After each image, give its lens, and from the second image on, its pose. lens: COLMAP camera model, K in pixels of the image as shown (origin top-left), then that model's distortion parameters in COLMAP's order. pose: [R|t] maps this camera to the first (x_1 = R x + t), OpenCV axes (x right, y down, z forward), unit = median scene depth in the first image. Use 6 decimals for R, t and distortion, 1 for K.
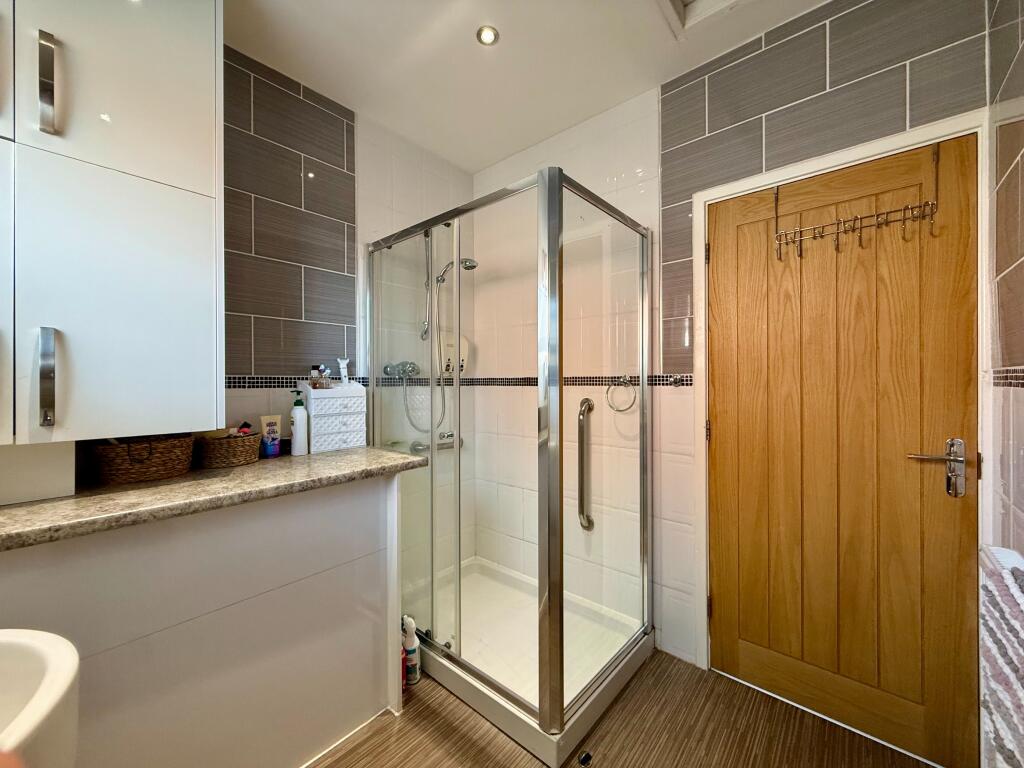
lens RADIAL K [[405.3, 0, 510.4], [0, 405.3, 383.0], [0, 0, 1]] dist [-0.001248, 0.000143]
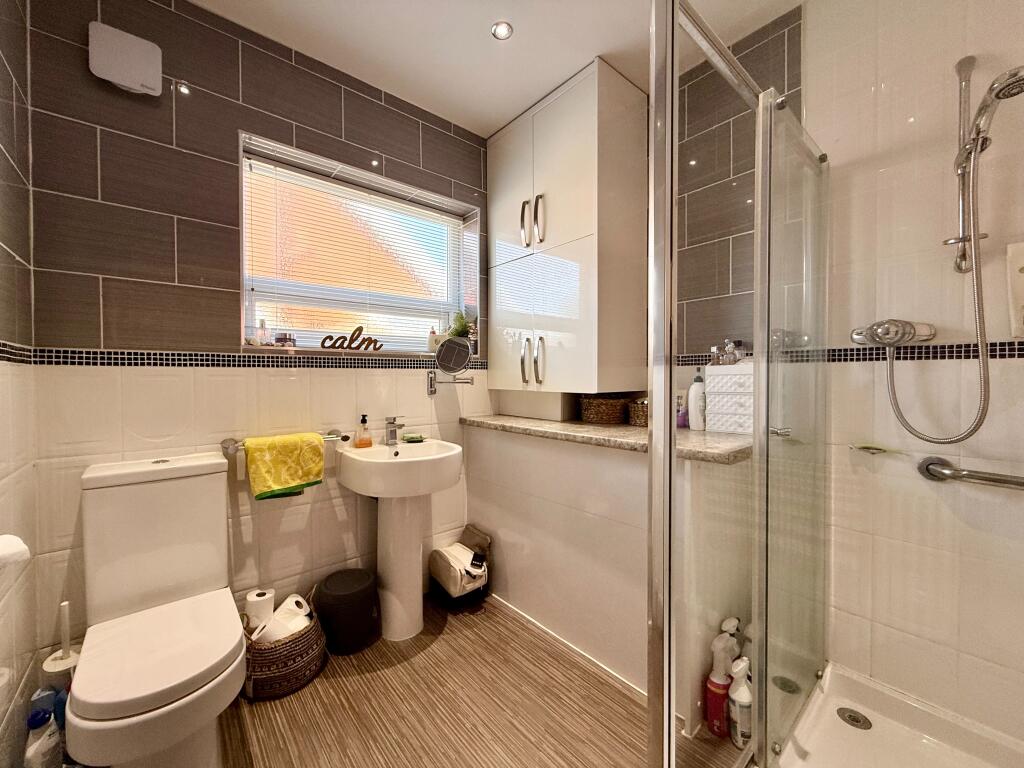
lens RADIAL K [[405.3, 0, 511.6], [0, 405.3, 381.9], [0, 0, 1]] dist [-0.001248, 0.000143]
pose [[-0.153542, 0.020853, -0.987922, 0.575829], [0.006168, 0.999778, 0.020145, 0.032820], [0.988123, -0.003001, -0.153637, 0.701865]]
